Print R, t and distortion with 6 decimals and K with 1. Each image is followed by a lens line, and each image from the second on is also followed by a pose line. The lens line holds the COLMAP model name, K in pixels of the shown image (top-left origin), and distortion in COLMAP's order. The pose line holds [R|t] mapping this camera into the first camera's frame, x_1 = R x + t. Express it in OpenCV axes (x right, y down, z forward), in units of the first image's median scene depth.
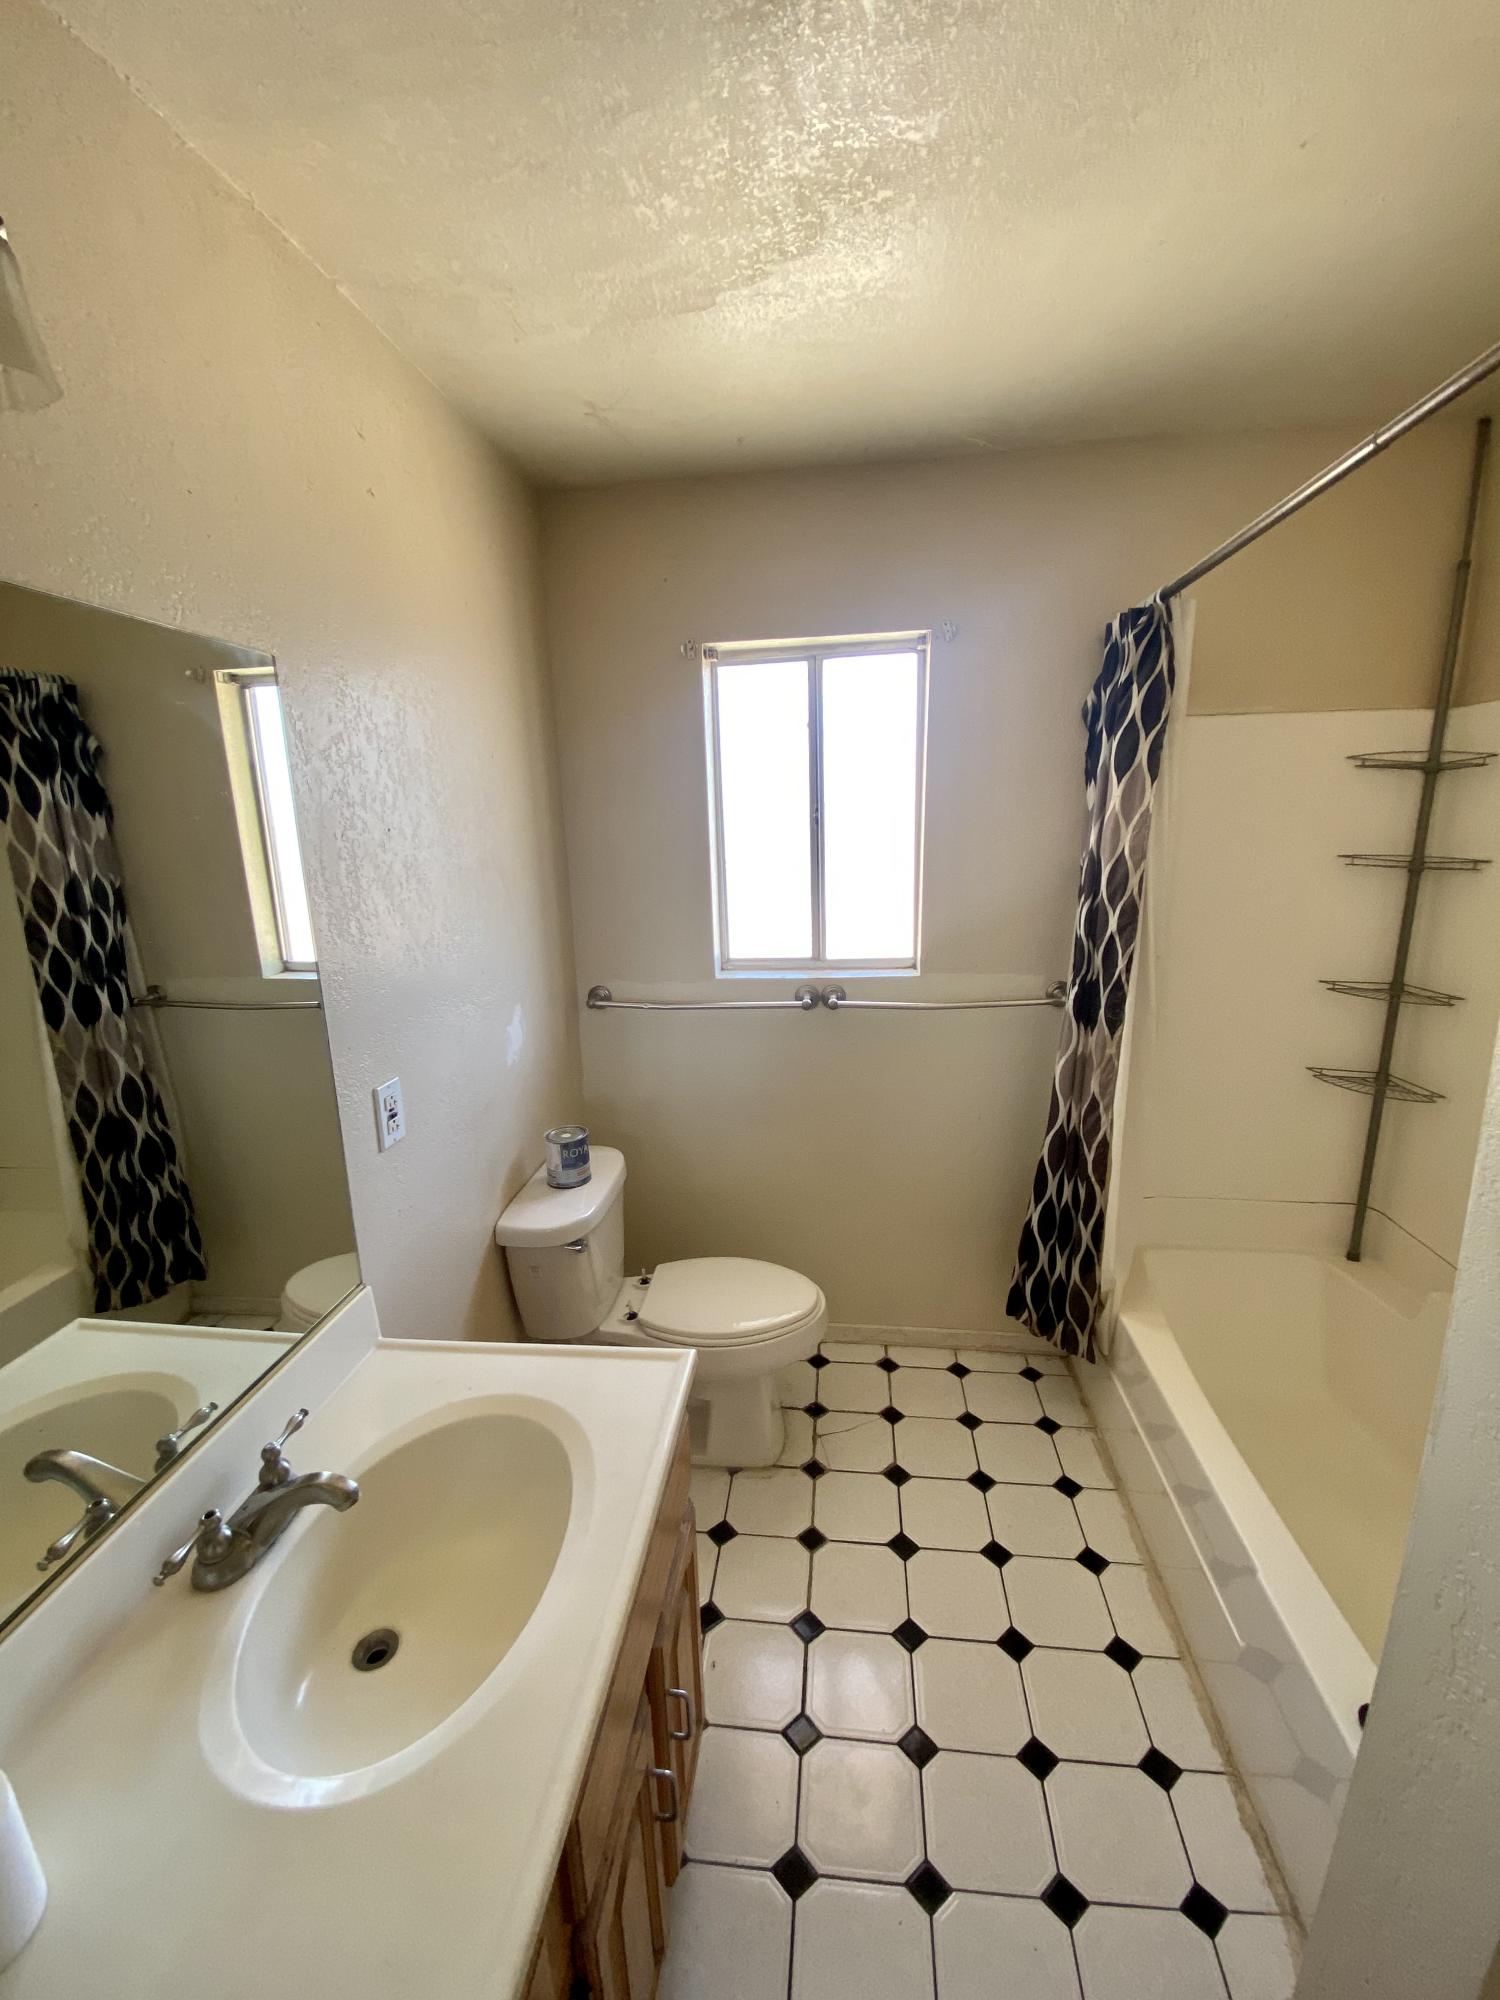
lens RADIAL K [[804.7, 0, 753.3], [0, 804.7, 996.4], [0, 0, 1]] dist [0.042356, -0.036340]
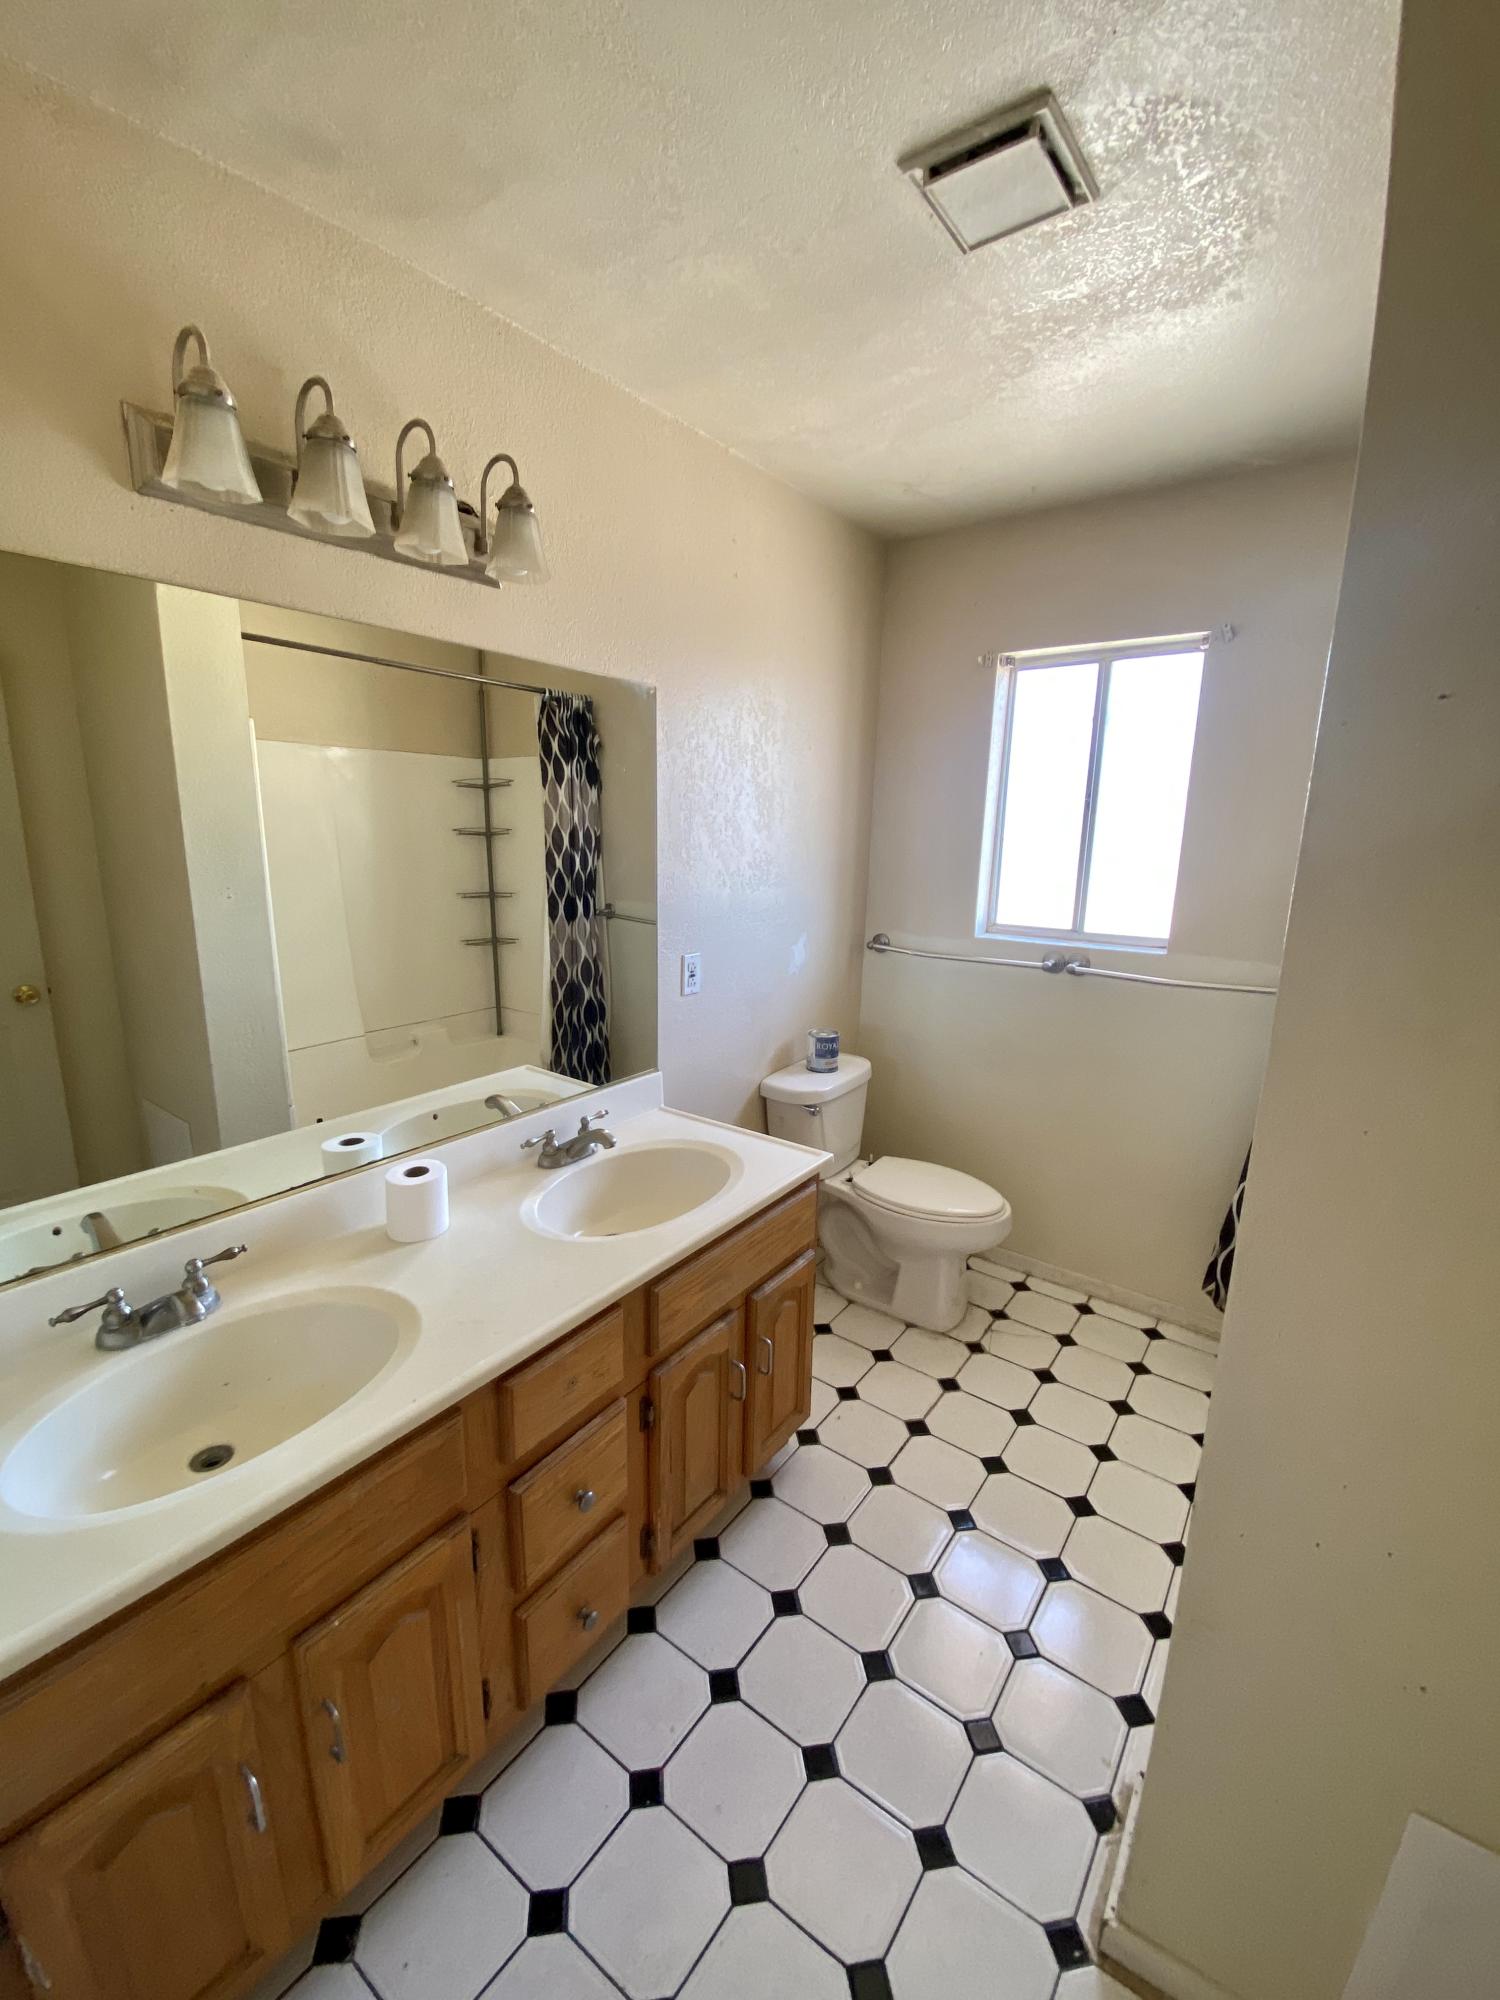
lens RADIAL K [[804.7, 0, 753.3], [0, 804.7, 996.4], [0, 0, 1]] dist [0.042356, -0.036340]
pose [[0.869166, 0.148708, -0.471631, 0.248050], [-0.147011, 0.988298, 0.040690, 0.064741], [0.472163, 0.033968, 0.880857, -0.197590]]
